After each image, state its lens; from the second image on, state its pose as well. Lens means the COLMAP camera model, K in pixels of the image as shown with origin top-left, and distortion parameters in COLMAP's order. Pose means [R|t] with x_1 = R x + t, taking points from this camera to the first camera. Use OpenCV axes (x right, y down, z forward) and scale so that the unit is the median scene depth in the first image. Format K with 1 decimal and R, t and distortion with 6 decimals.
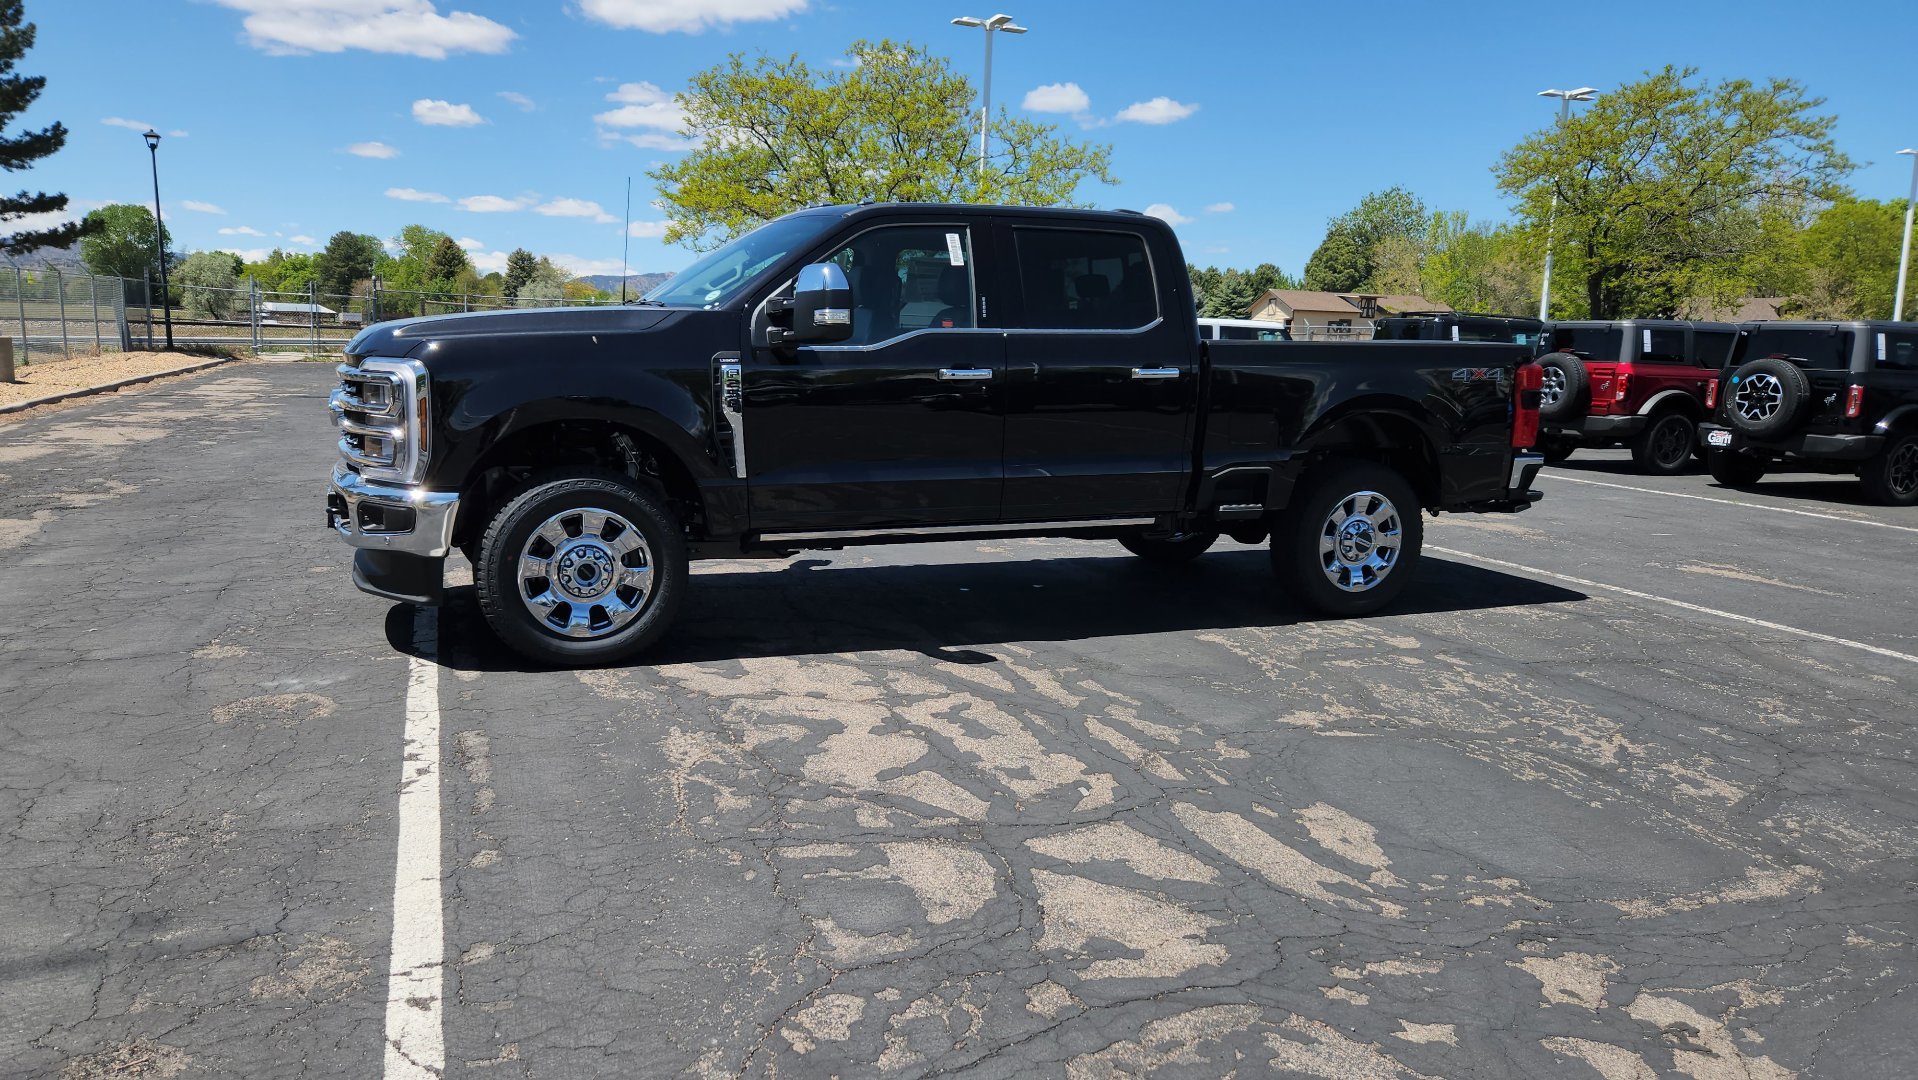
lens RADIAL K [[1282.0, 0, 919.2], [0, 1282.0, 557.8], [0, 0, 1]] dist [0.071660, -0.057808]
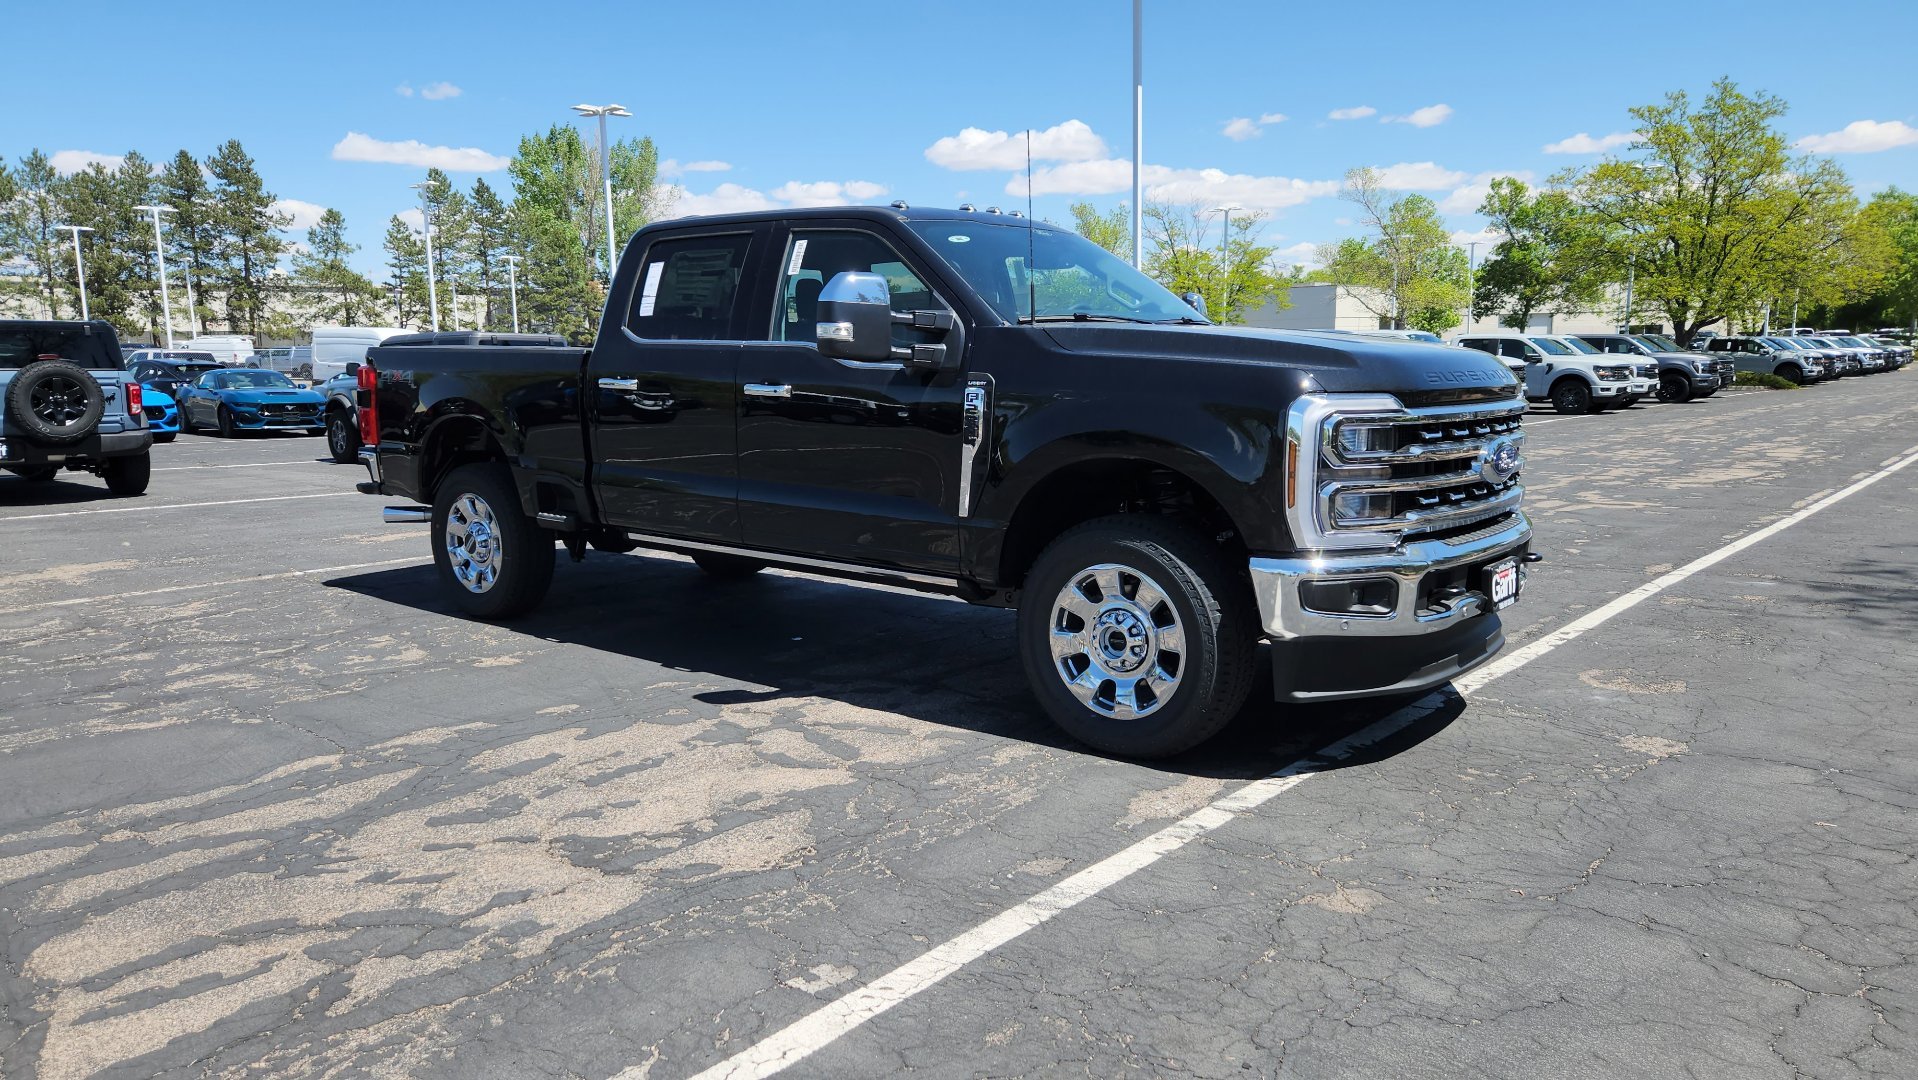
lens RADIAL K [[1282.0, 0, 945.1], [0, 1282.0, 535.9], [0, 0, 1]] dist [0.071660, -0.057808]
pose [[-0.471149, -0.148102, 0.869531, -1.044753], [0.143178, 0.959888, 0.241072, -0.327700], [-0.870356, 0.238078, -0.431045, 1.746383]]
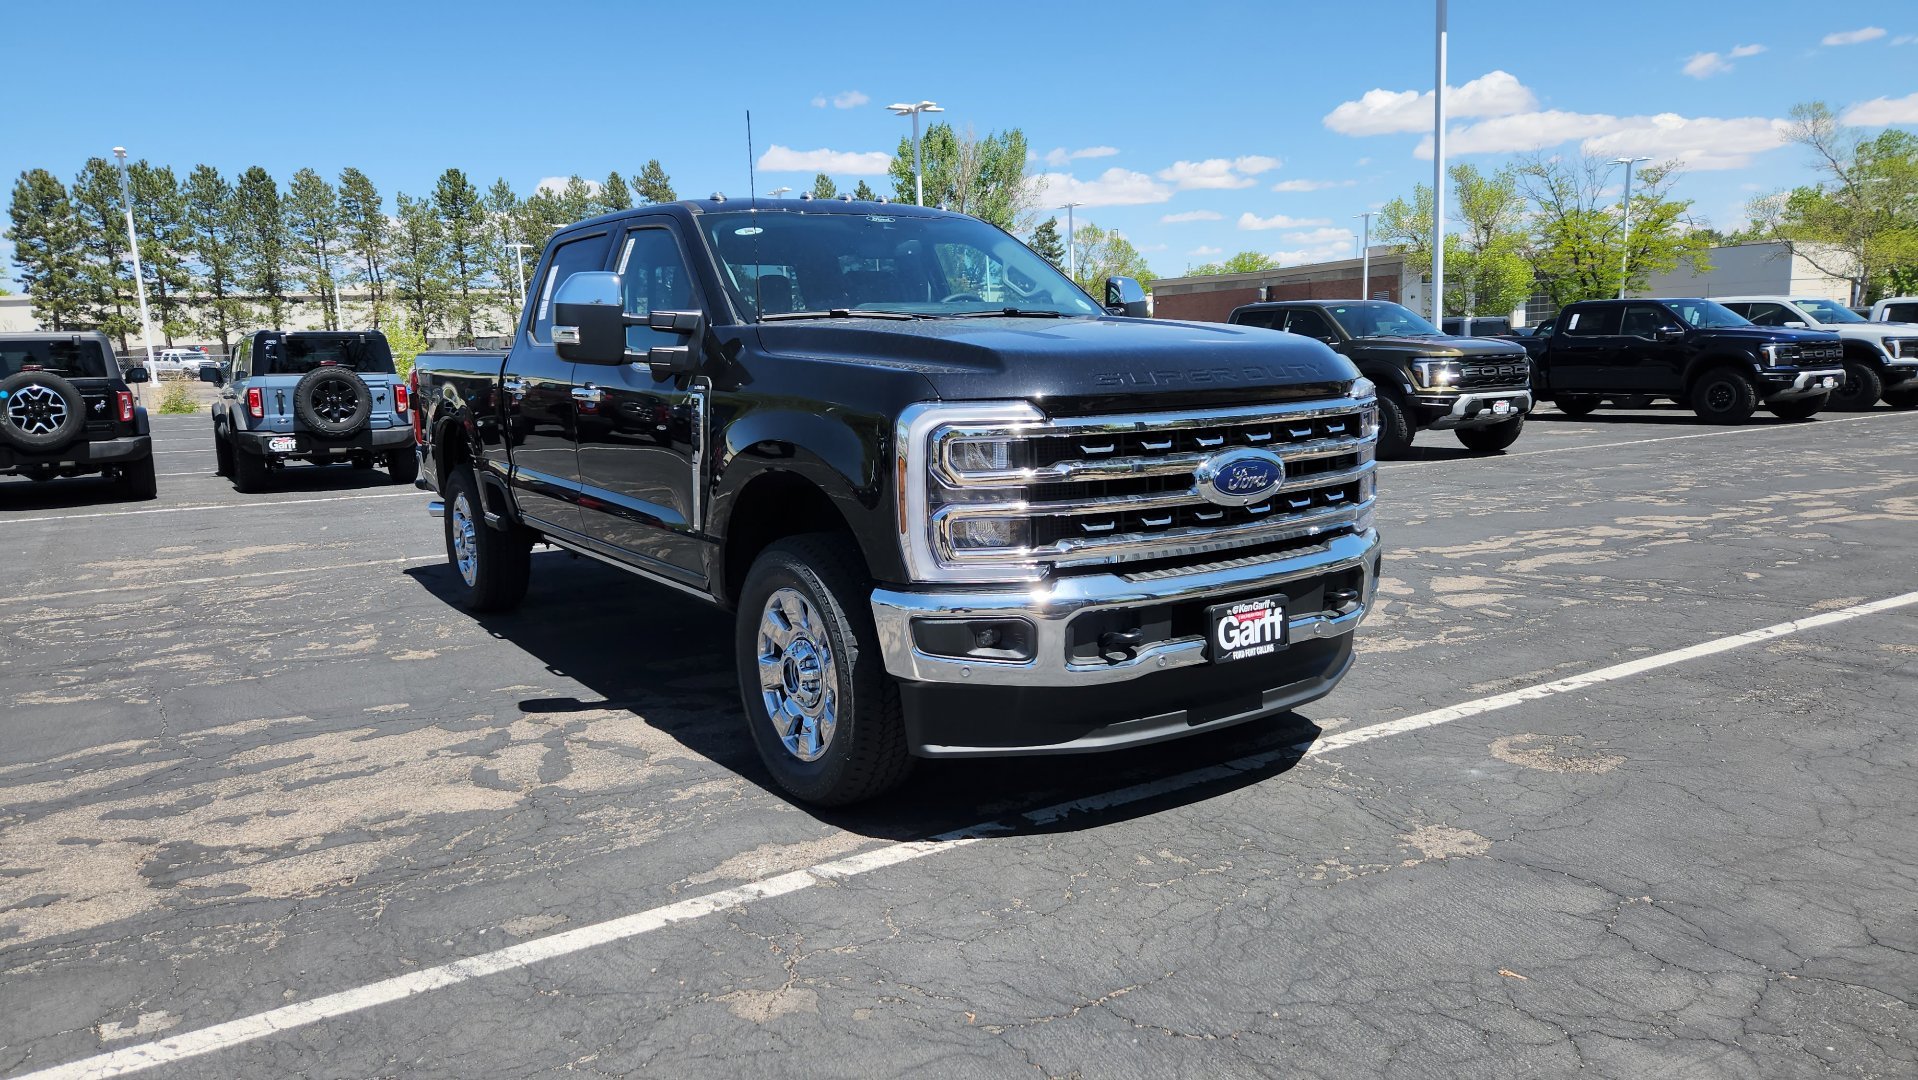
lens RADIAL K [[1282.0, 0, 935.6], [0, 1282.0, 548.6], [0, 0, 1]] dist [0.071660, -0.057808]
pose [[-0.191852, -0.174731, 0.965744, -1.111104], [0.189192, 0.958982, 0.211092, -0.260527], [-0.963016, 0.223210, -0.150925, 1.332330]]
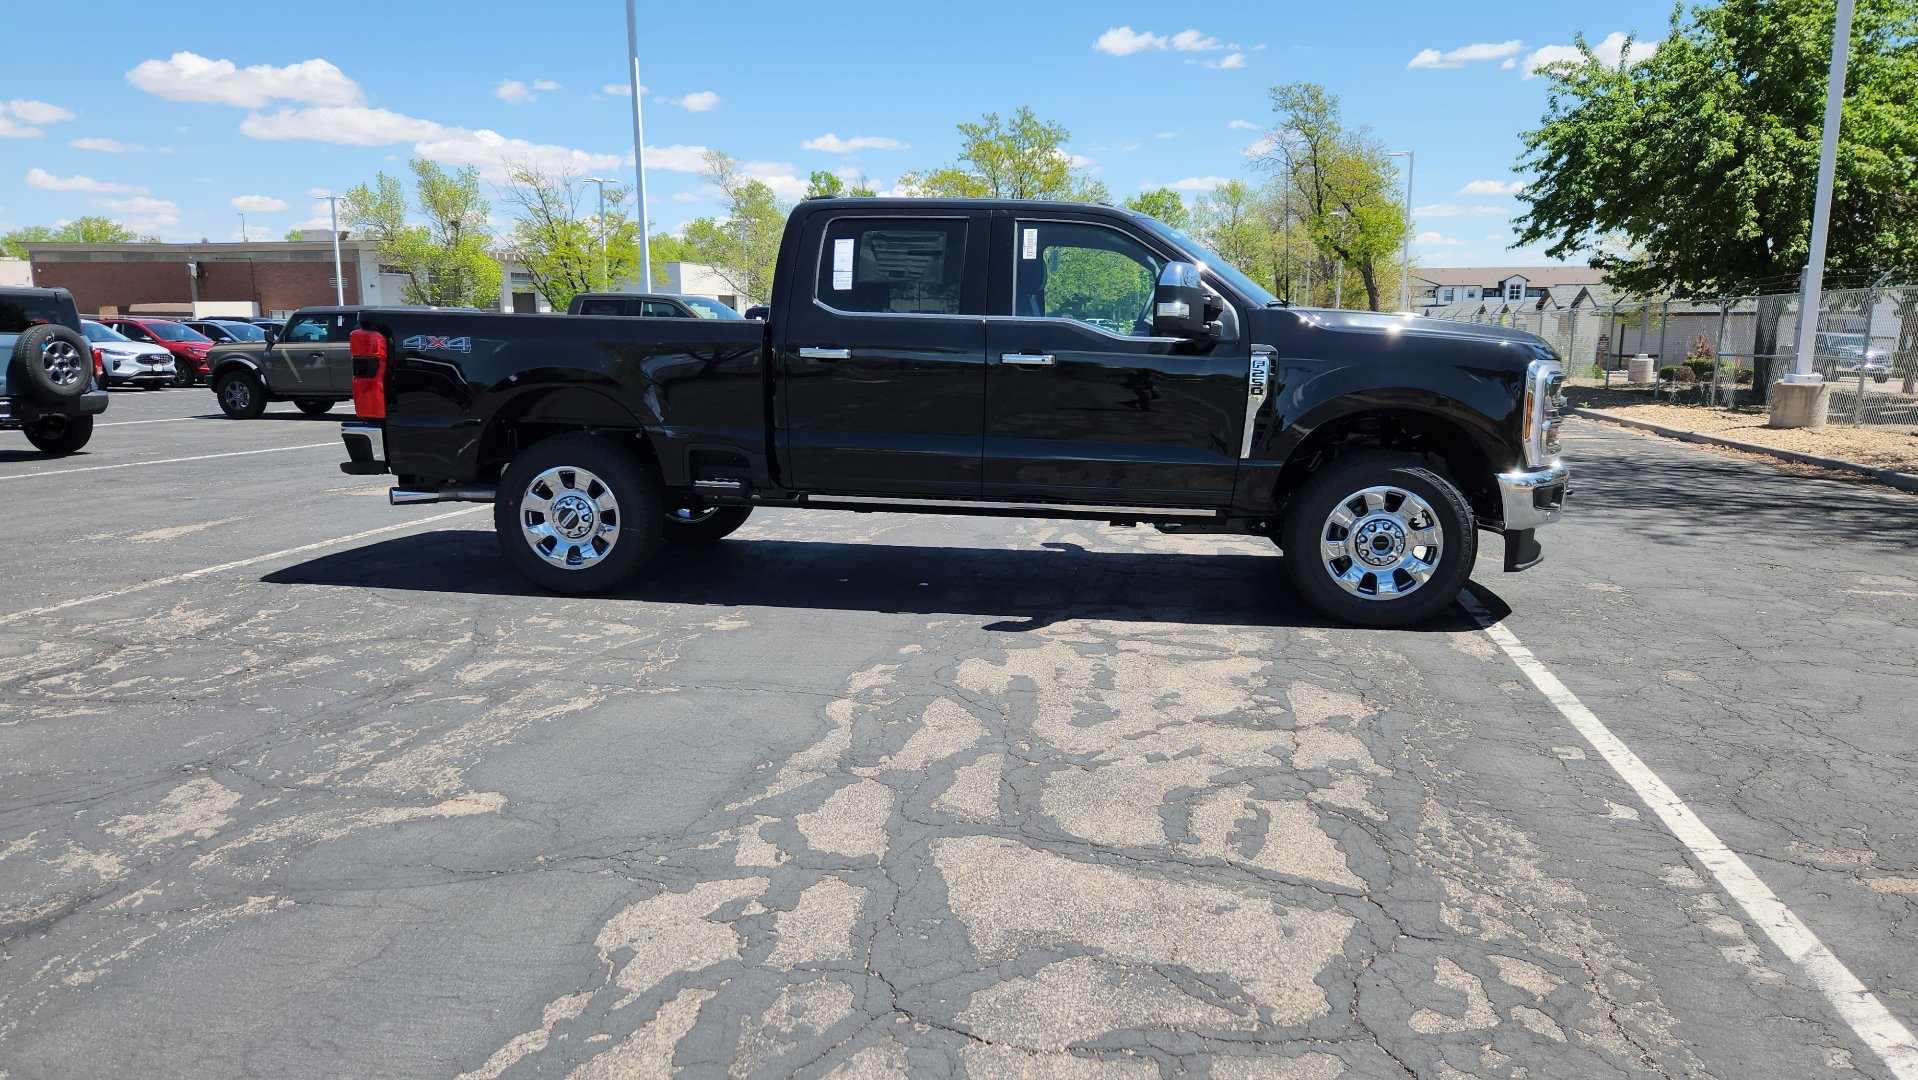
lens RADIAL K [[1282.0, 0, 945.6], [0, 1282.0, 541.2], [0, 0, 1]] dist [0.071660, -0.057808]
pose [[-0.850573, -0.121685, 0.511584, -0.646103], [0.055200, 0.946822, 0.316988, -0.429145], [-0.522952, 0.297861, -0.798624, 2.410448]]
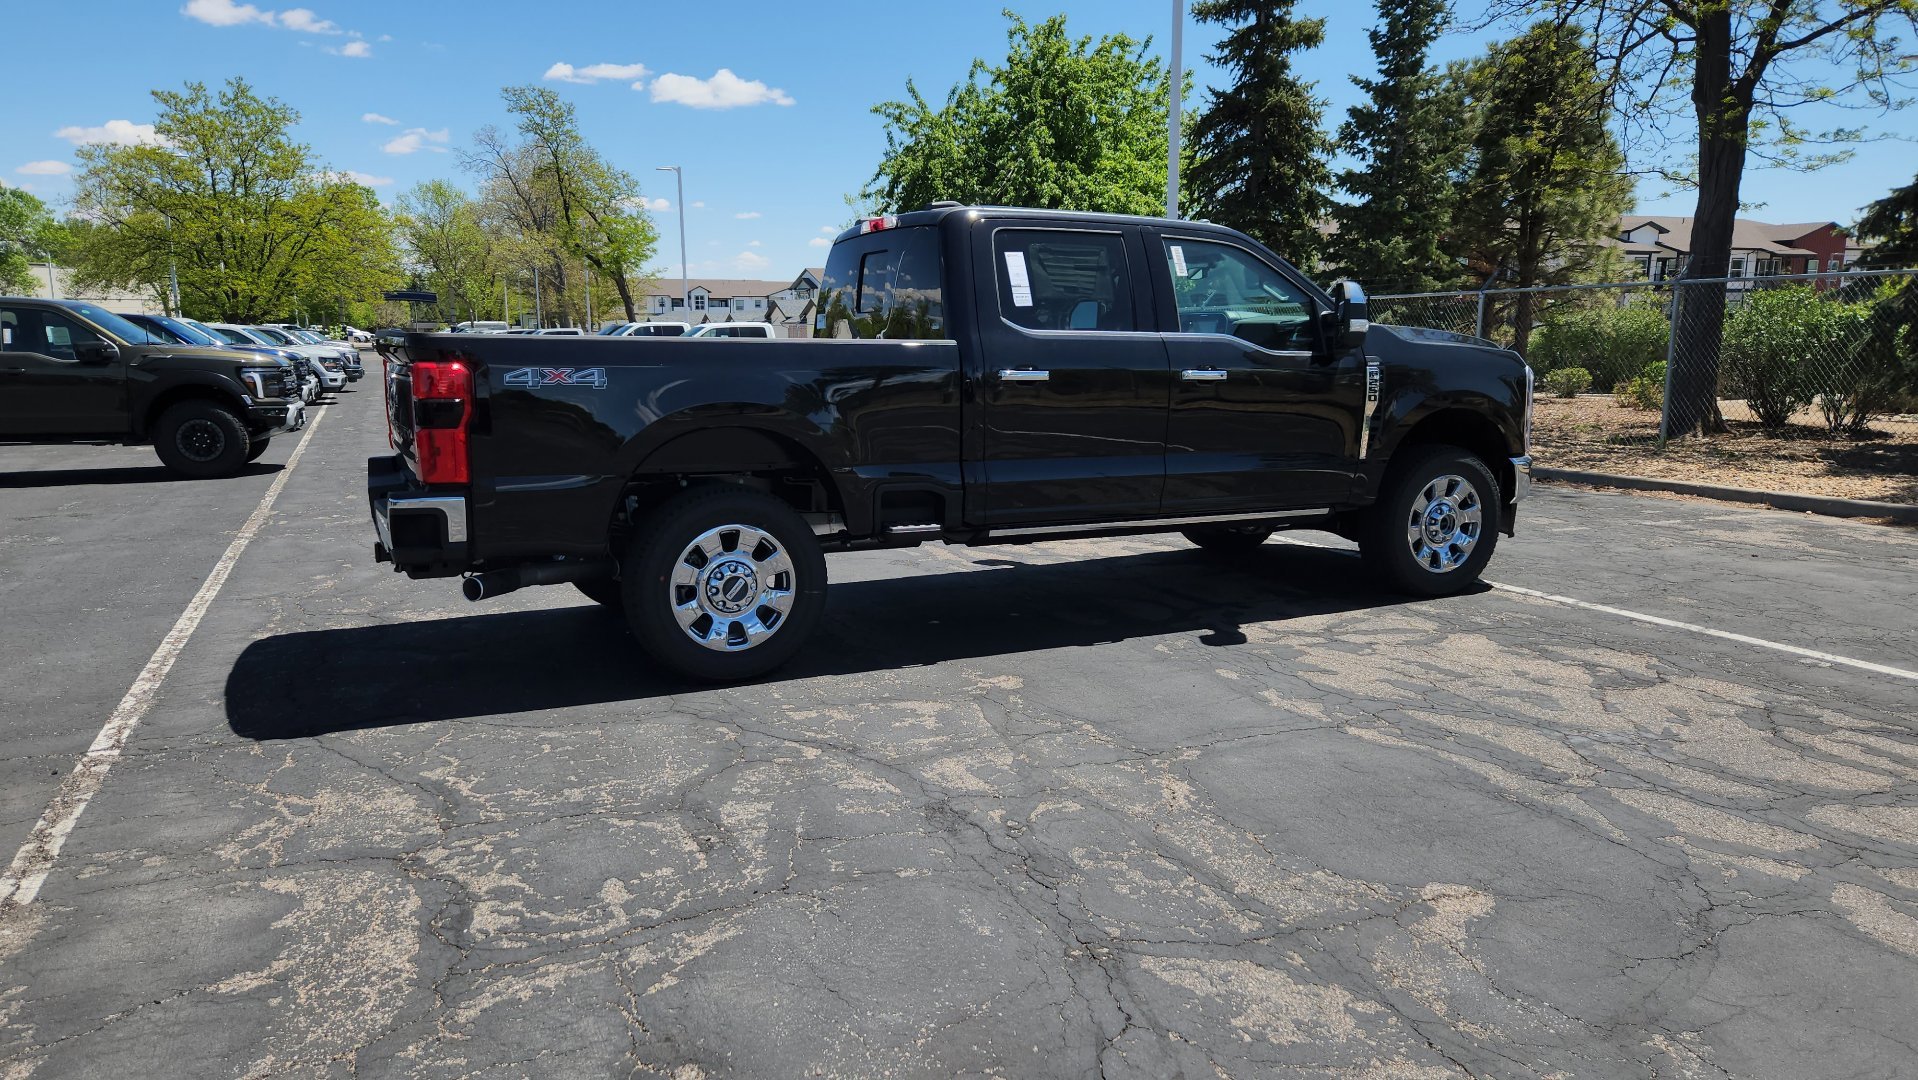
lens RADIAL K [[1282.0, 0, 938.5], [0, 1282.0, 547.7], [0, 0, 1]] dist [0.071660, -0.057808]
pose [[-0.998149, -0.017754, -0.058166, 0.199595], [-0.035634, 0.945798, 0.322795, -0.435322], [0.049282, 0.324270, -0.944680, 2.545232]]
